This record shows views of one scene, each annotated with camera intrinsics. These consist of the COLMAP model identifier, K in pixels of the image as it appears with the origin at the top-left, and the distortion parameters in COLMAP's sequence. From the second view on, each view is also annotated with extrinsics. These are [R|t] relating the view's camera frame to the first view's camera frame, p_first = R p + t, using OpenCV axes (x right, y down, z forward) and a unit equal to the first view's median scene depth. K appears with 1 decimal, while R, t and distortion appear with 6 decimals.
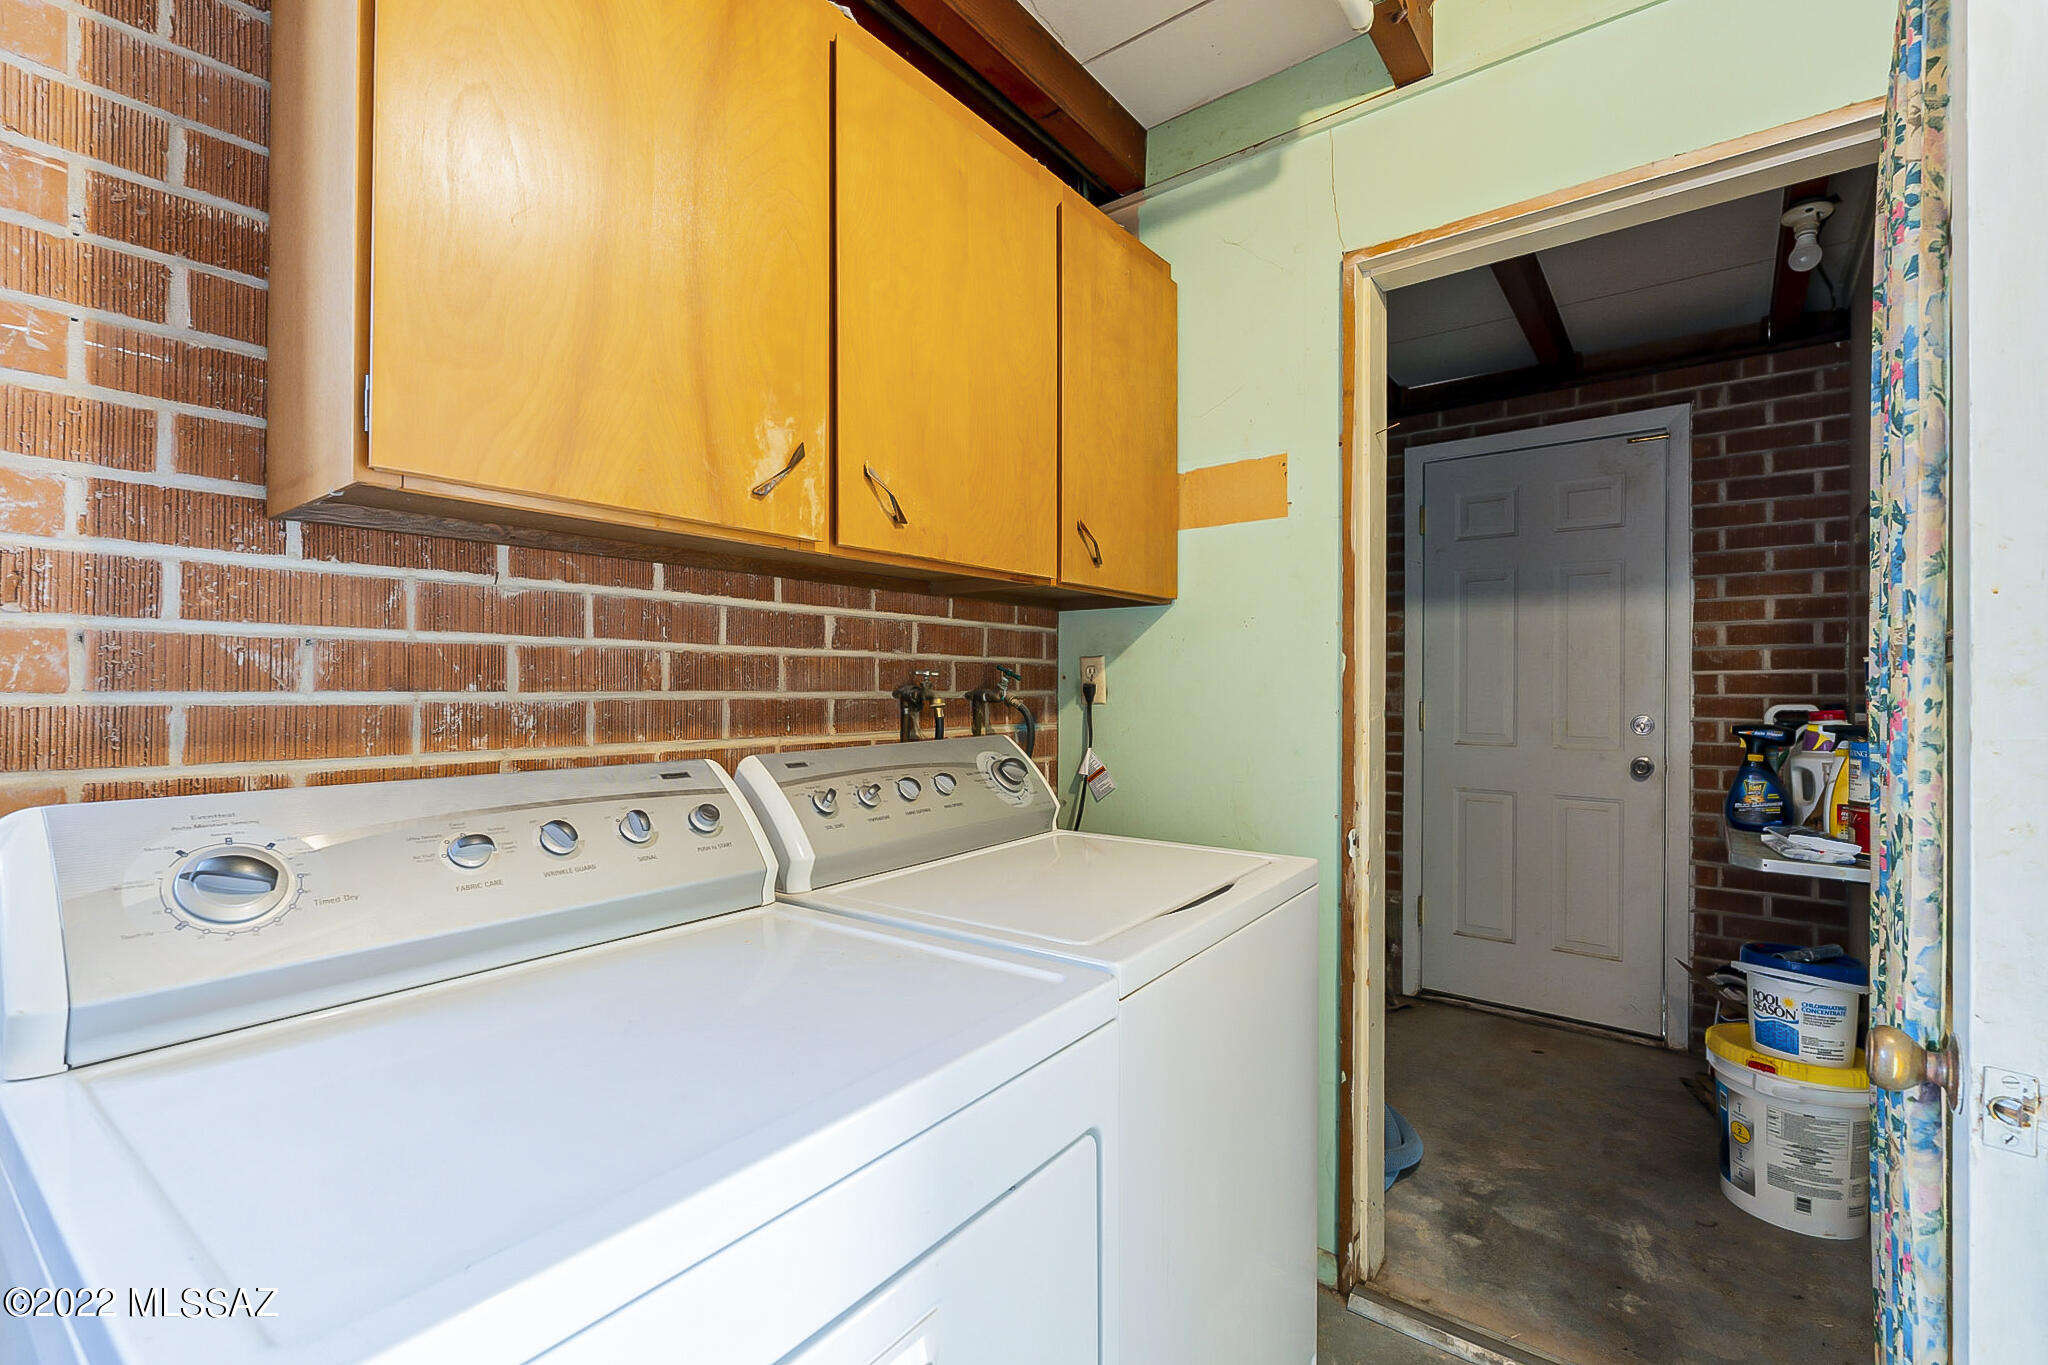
lens RADIAL K [[897.4, 0, 1030.8], [0, 897.4, 691.6], [0, 0, 1]] dist [-0.001440, 0.000052]
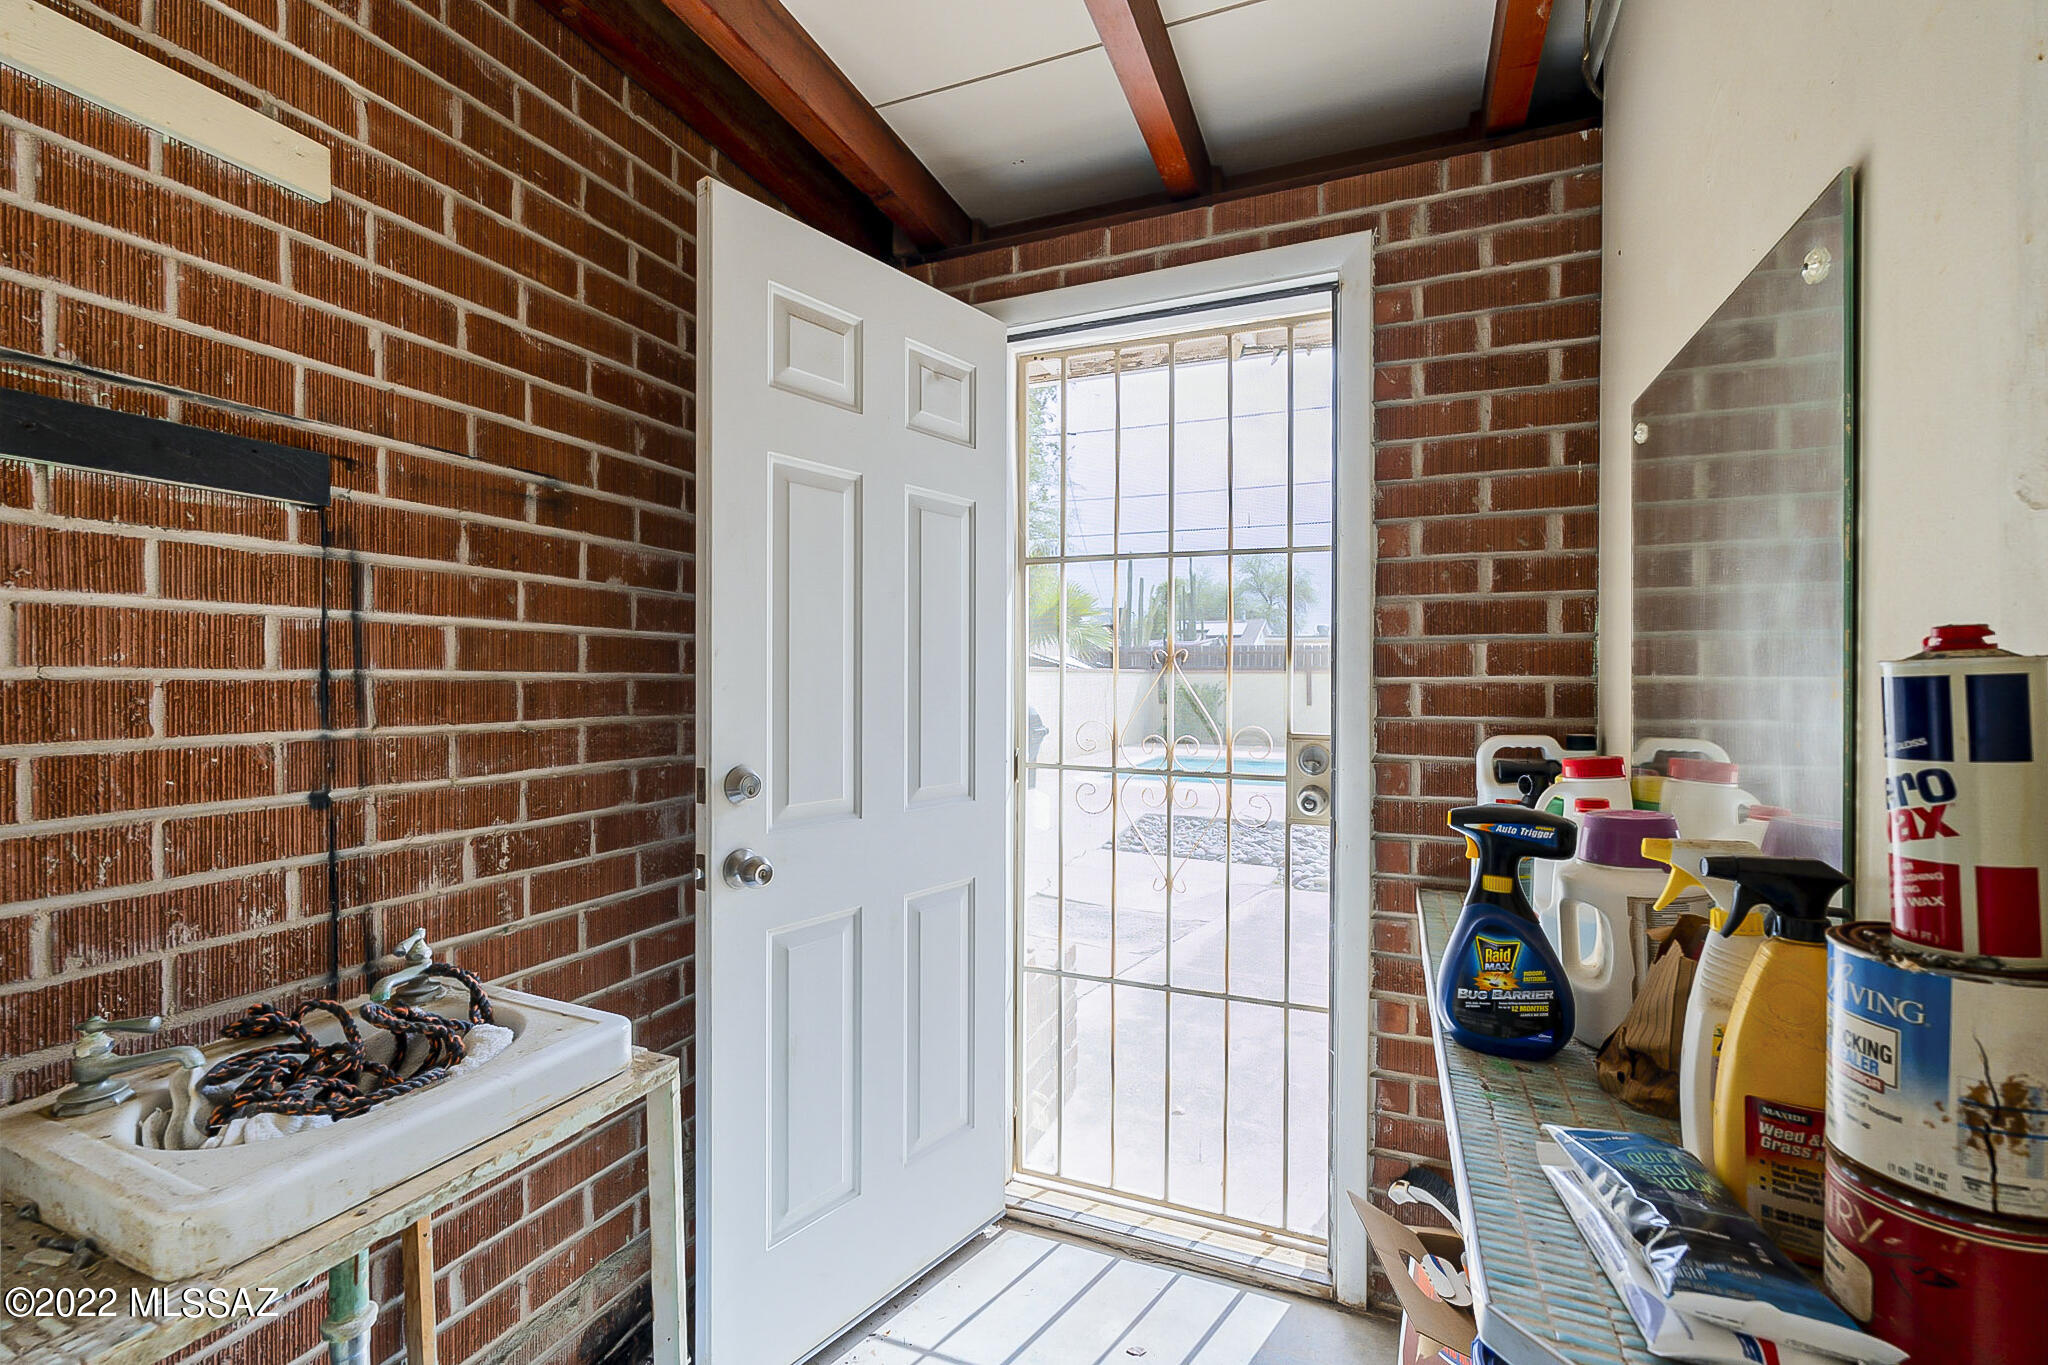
lens RADIAL K [[897.4, 0, 1030.8], [0, 897.4, 691.6], [0, 0, 1]] dist [-0.001440, 0.000052]
pose [[0.964083, -0.001368, 0.265597, 0.384115], [0.000125, 0.999989, 0.004699, -0.017772], [-0.265601, -0.004497, 0.964073, 0.519024]]
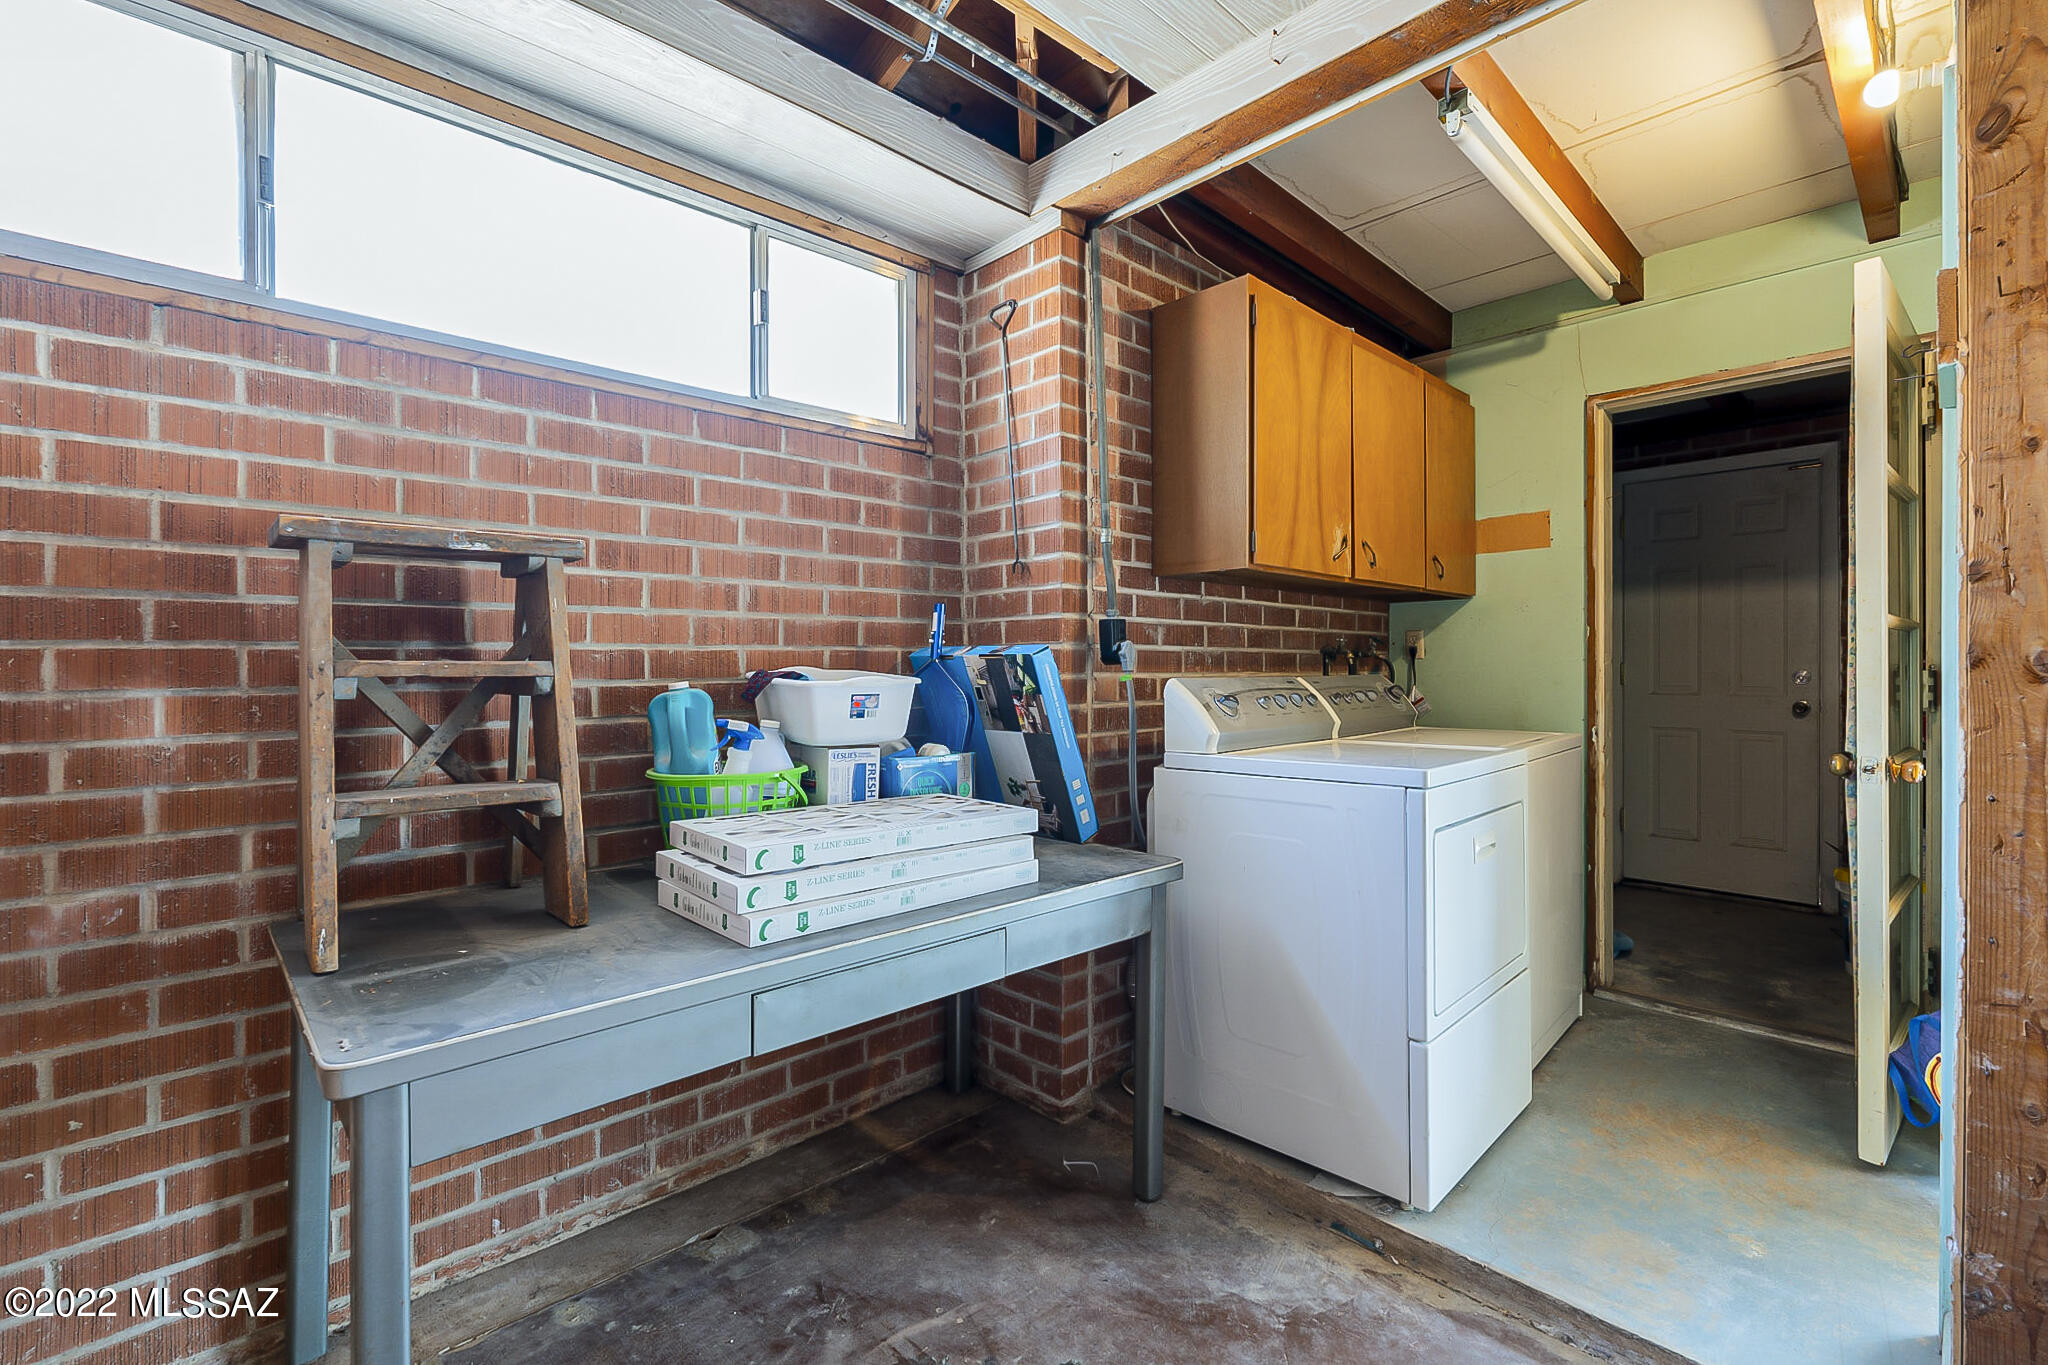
lens RADIAL K [[915.9, 0, 1023.2], [0, 915.9, 678.6], [0, 0, 1]] dist [0.003902, 0.000421]
pose [[0.989612, -0.005099, -0.143674, -0.316988], [0.005369, 0.999984, 0.001490, 0.033886], [0.143664, -0.002246, 0.989624, -0.607052]]
